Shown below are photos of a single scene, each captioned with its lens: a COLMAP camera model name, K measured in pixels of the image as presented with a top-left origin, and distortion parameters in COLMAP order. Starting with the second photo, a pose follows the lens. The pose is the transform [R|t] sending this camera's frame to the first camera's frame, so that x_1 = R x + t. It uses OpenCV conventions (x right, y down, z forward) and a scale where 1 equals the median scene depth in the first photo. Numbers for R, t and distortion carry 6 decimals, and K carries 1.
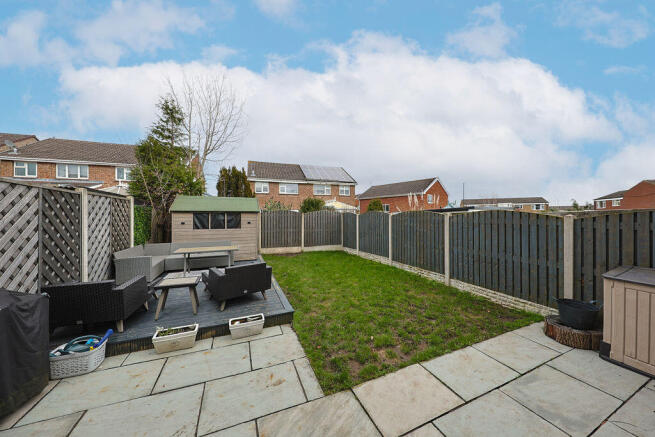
lens RADIAL K [[219.8, 0, 328.8], [0, 219.8, 219.5], [0, 0, 1]] dist [-0.000794, -0.000707]
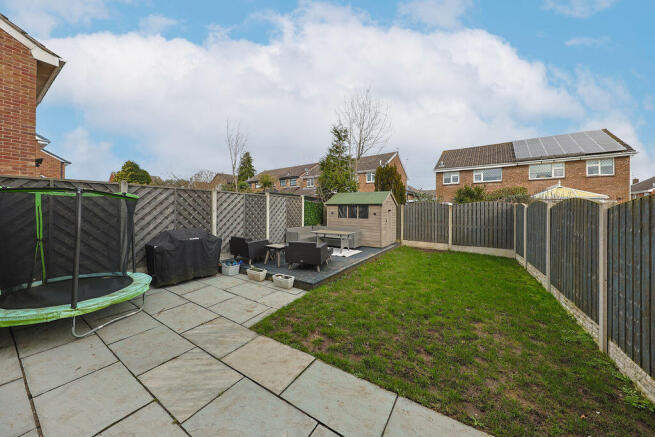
lens RADIAL K [[219.8, 0, 329.1], [0, 219.8, 211.7], [0, 0, 1]] dist [-0.000794, -0.000707]
pose [[0.575244, 0.015585, -0.817833, 0.618565], [-0.020777, 0.999774, 0.004438, 0.004317], [0.817718, 0.014439, 0.575438, 0.245974]]
